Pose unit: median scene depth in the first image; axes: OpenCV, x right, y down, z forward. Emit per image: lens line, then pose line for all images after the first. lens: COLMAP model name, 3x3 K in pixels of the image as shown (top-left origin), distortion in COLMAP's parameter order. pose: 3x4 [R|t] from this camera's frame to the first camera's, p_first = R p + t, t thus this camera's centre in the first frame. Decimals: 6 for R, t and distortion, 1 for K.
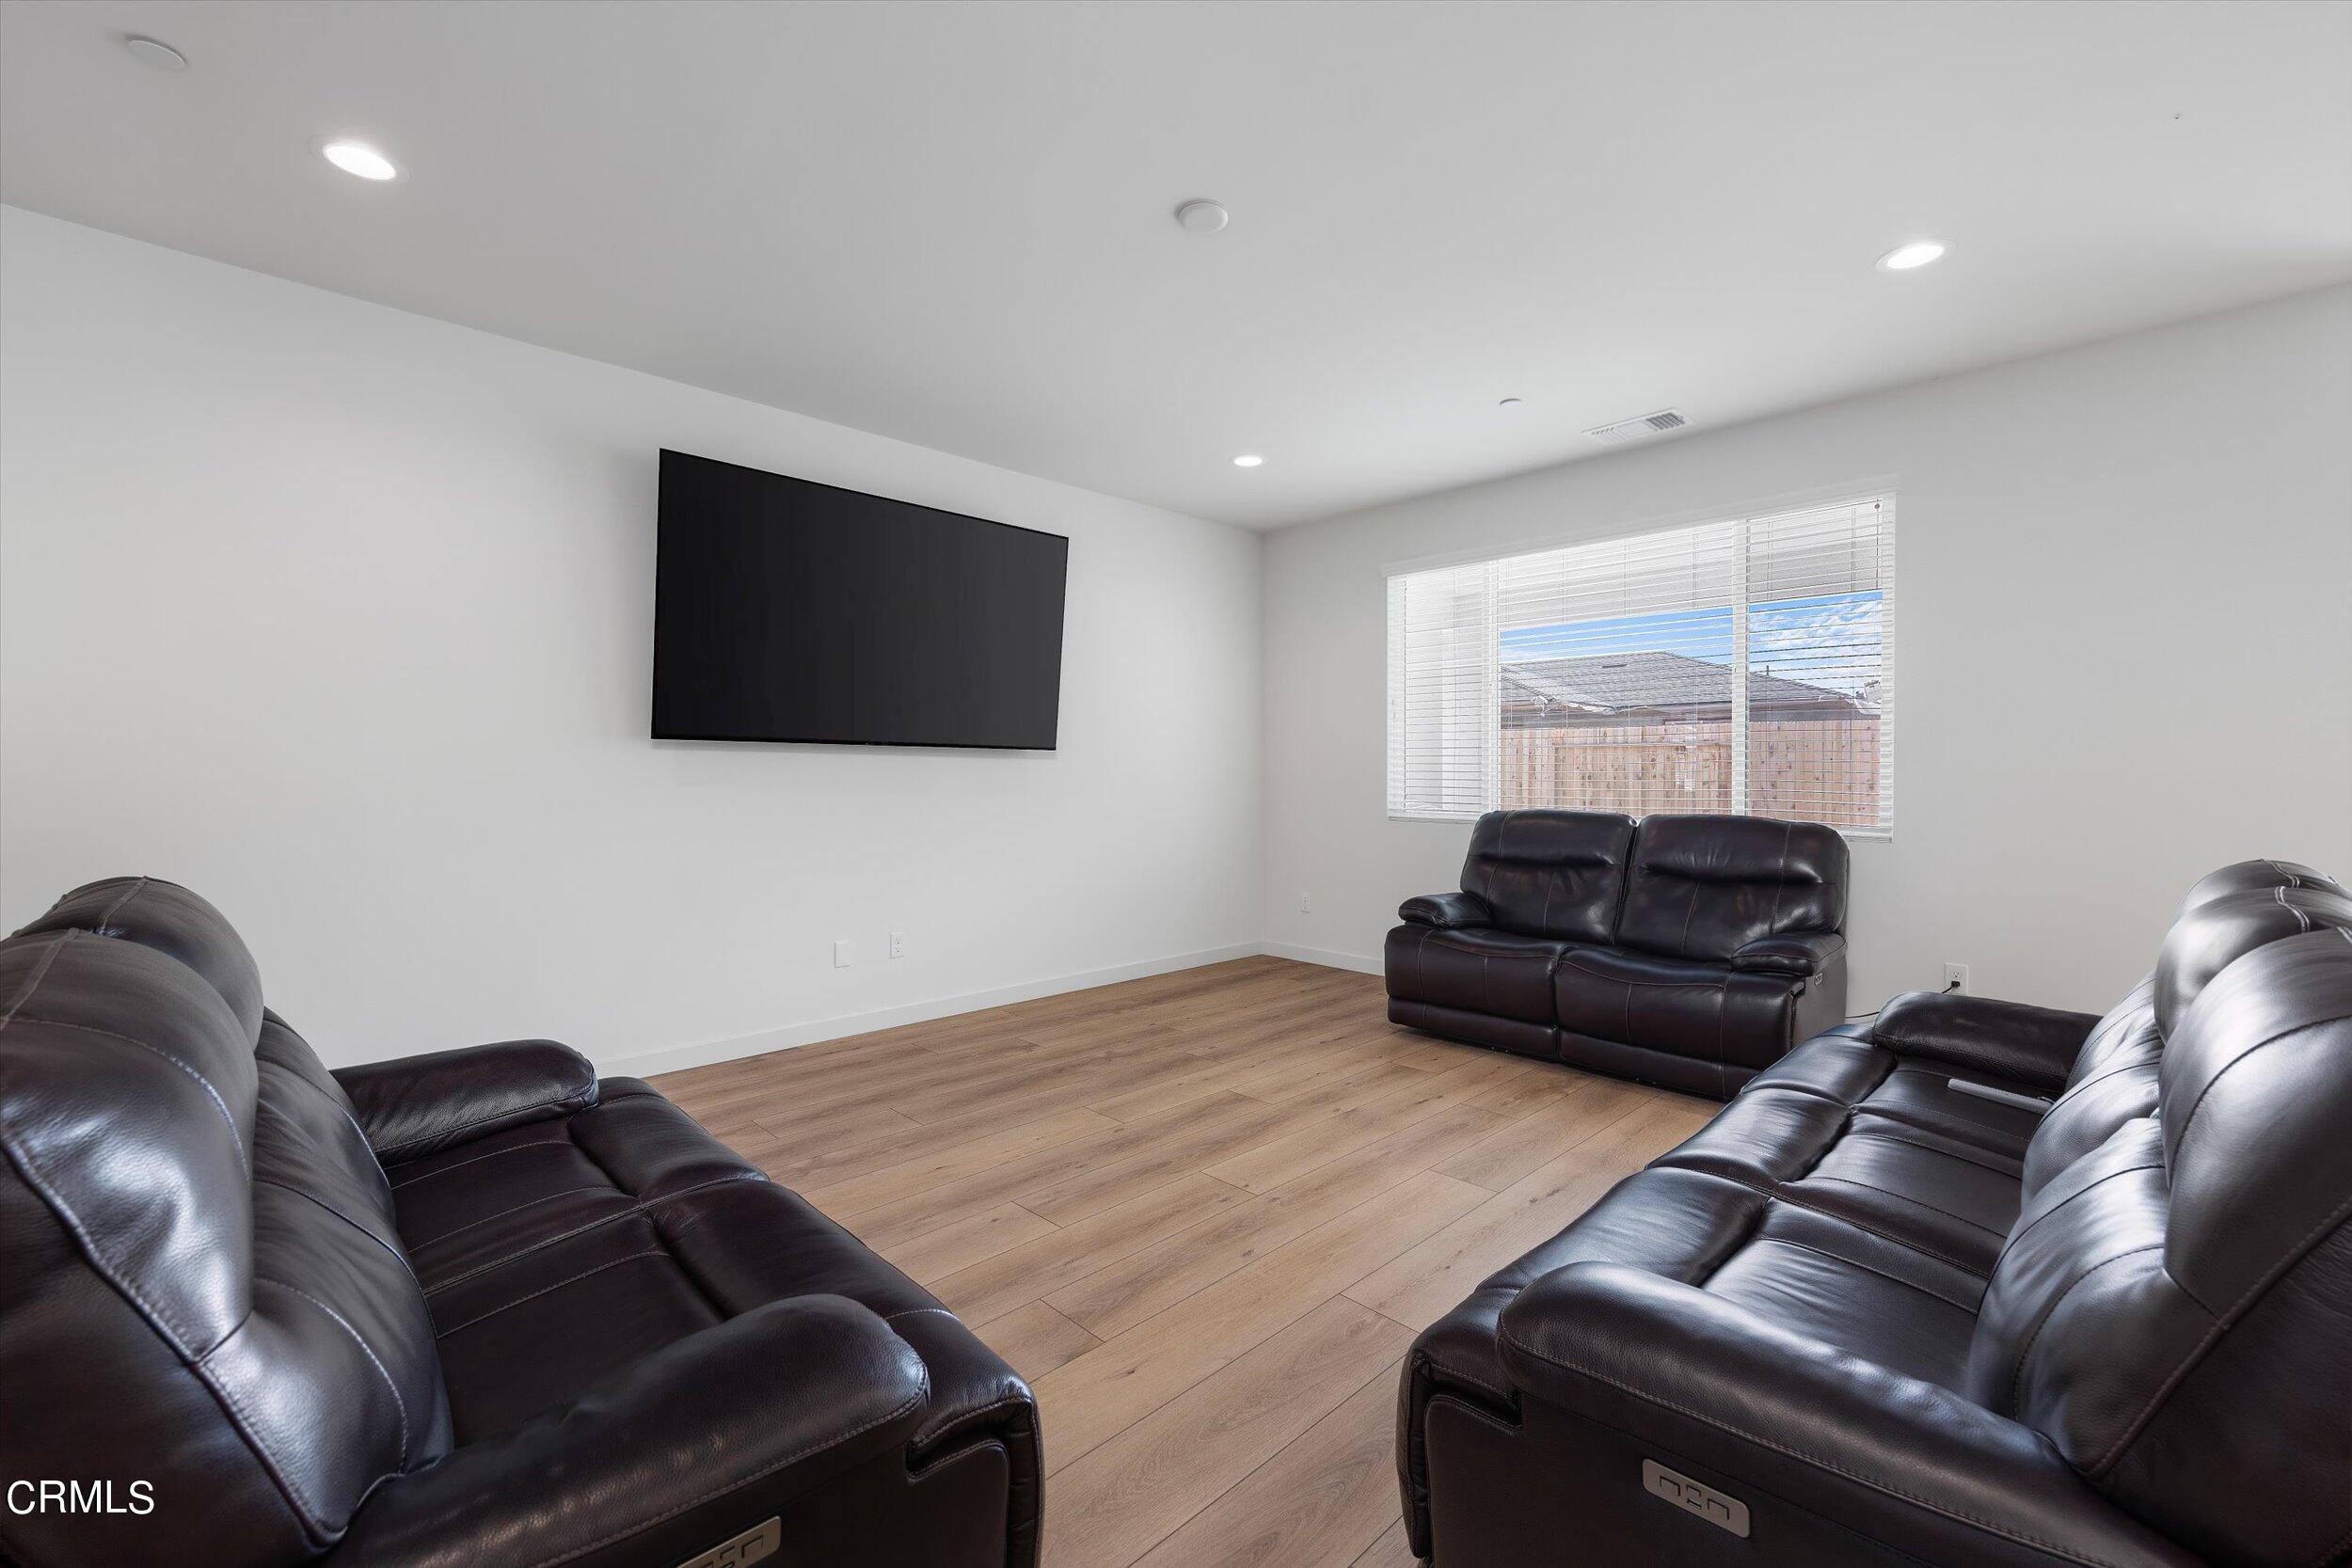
lens RADIAL K [[964.5, 0, 1183.4], [0, 964.5, 770.3], [0, 0, 1]] dist [0.002880, 0.000595]
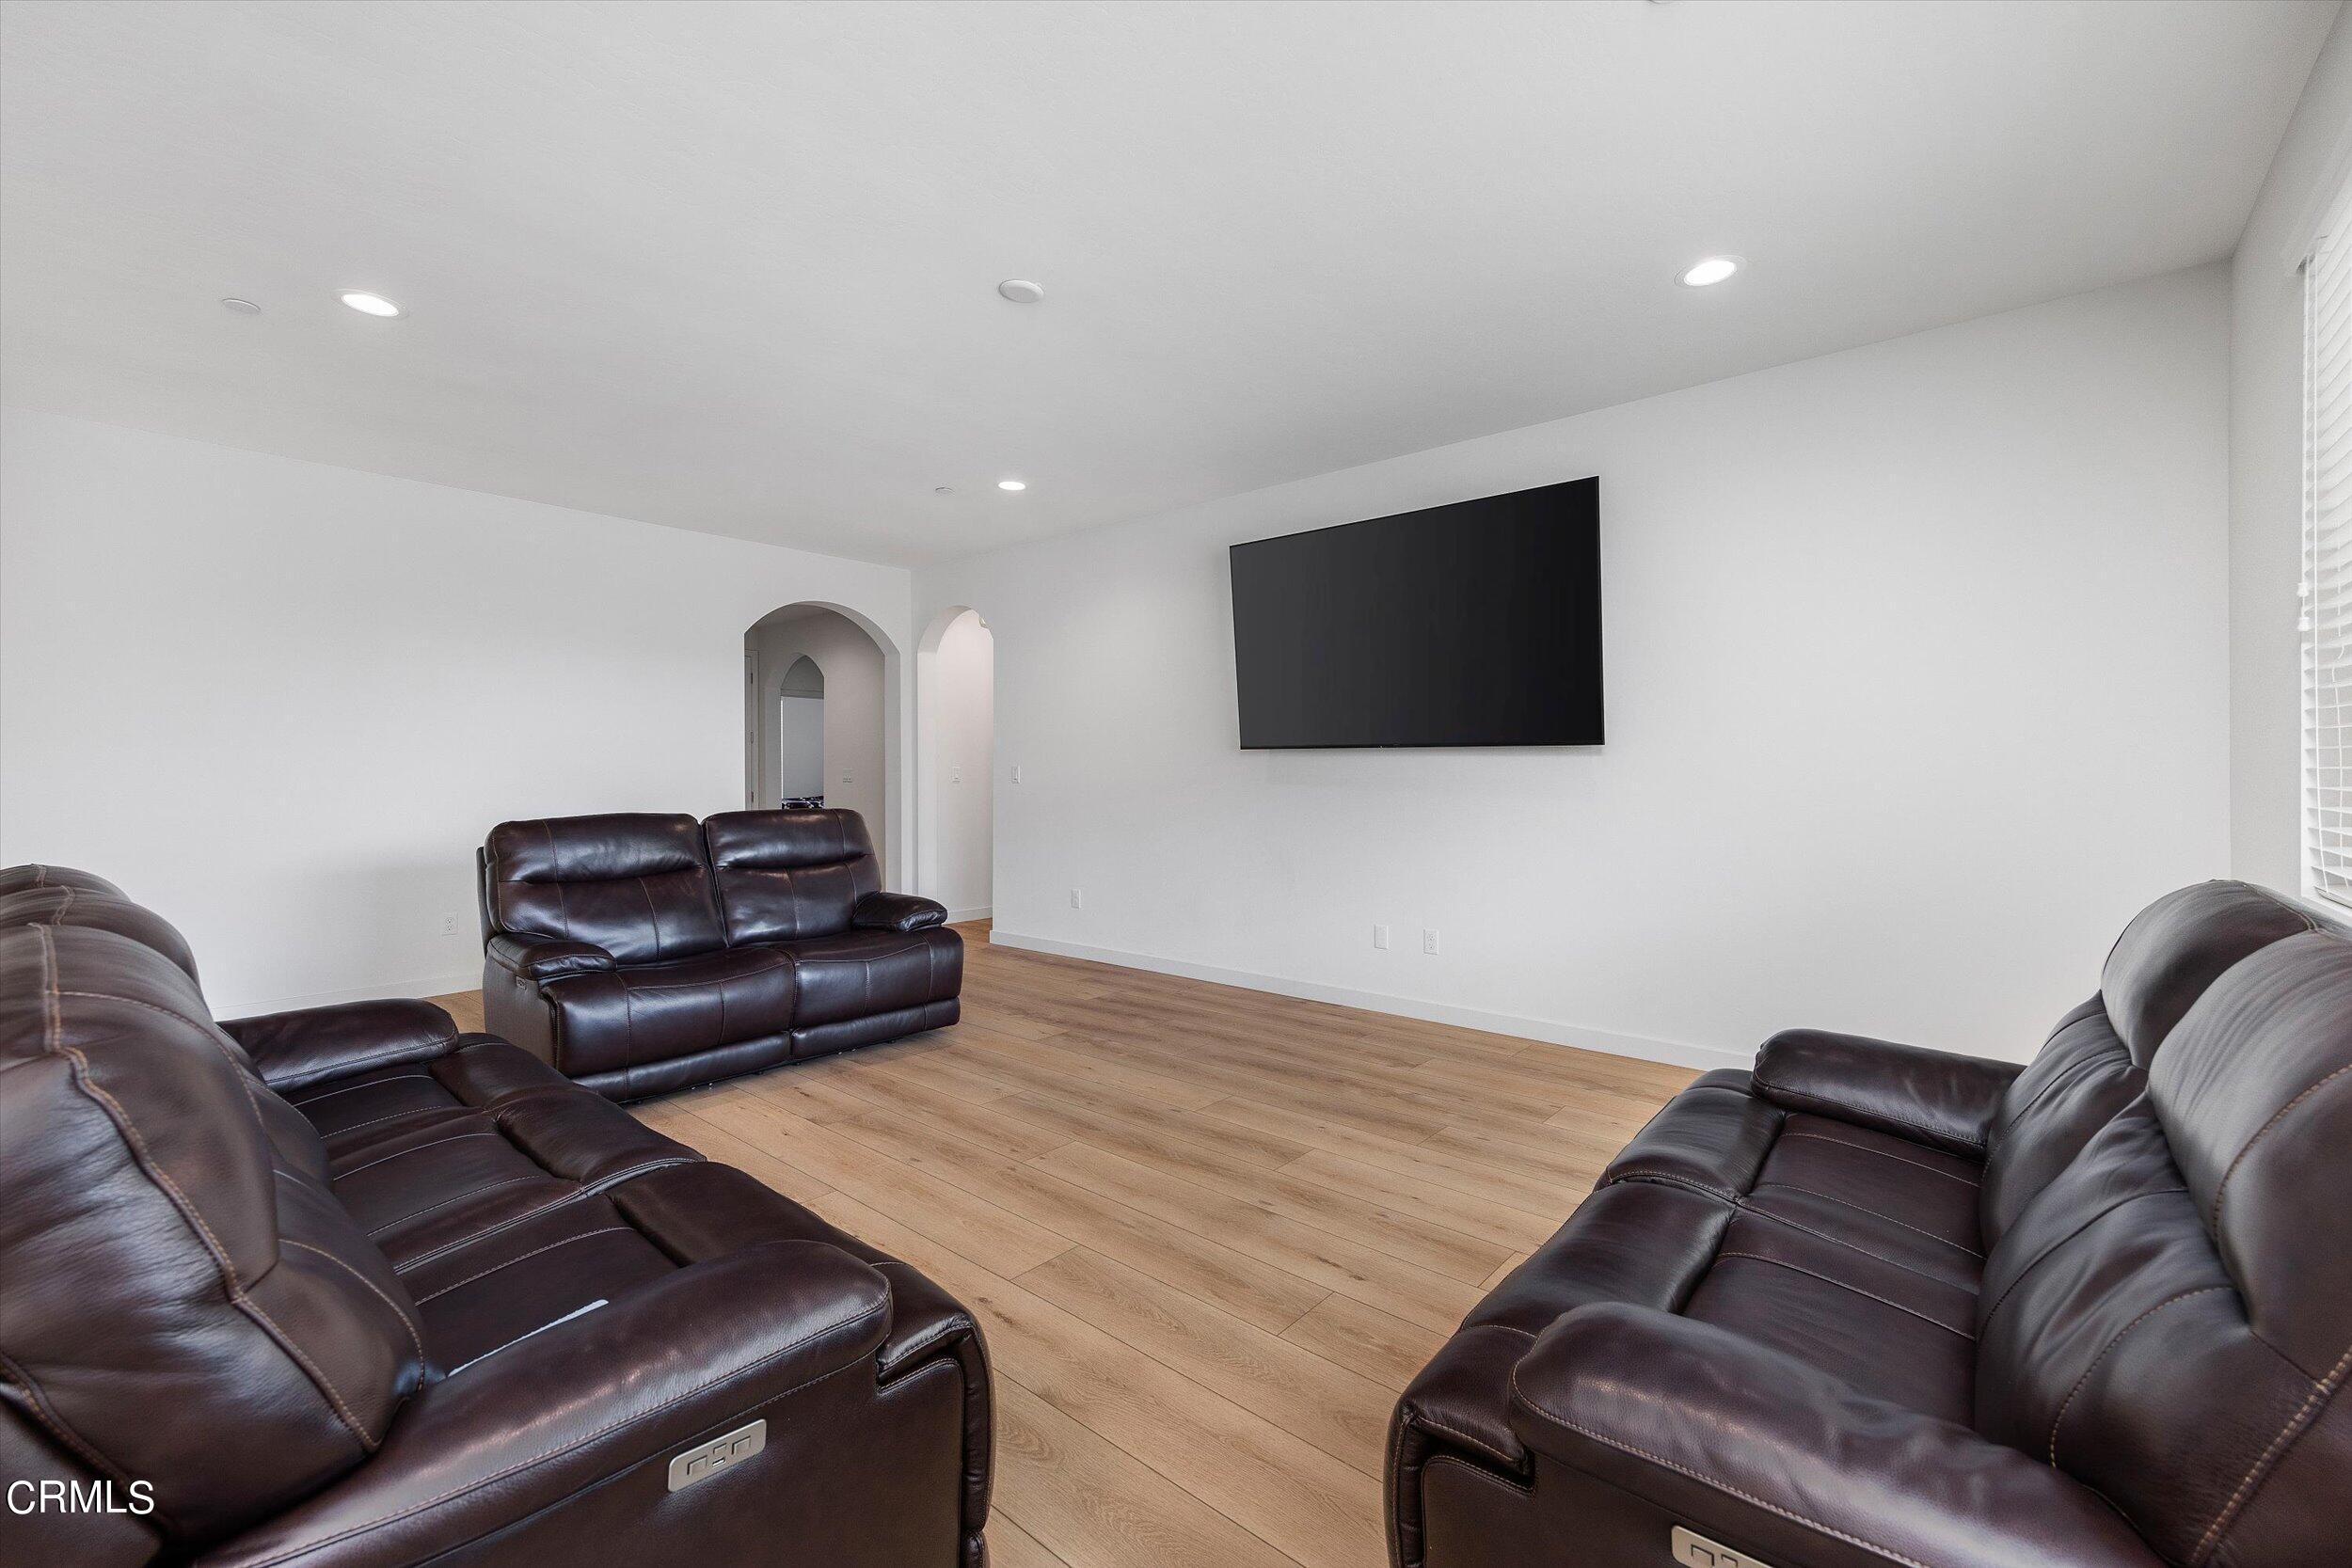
lens RADIAL K [[964.5, 0, 1183.4], [0, 964.5, 770.3], [0, 0, 1]] dist [0.002880, 0.000595]
pose [[0.092098, -0.003079, -0.995745, 0.932910], [0.000870, 0.999995, -0.003011, 0.002471], [0.995750, -0.000589, 0.092100, 0.858907]]
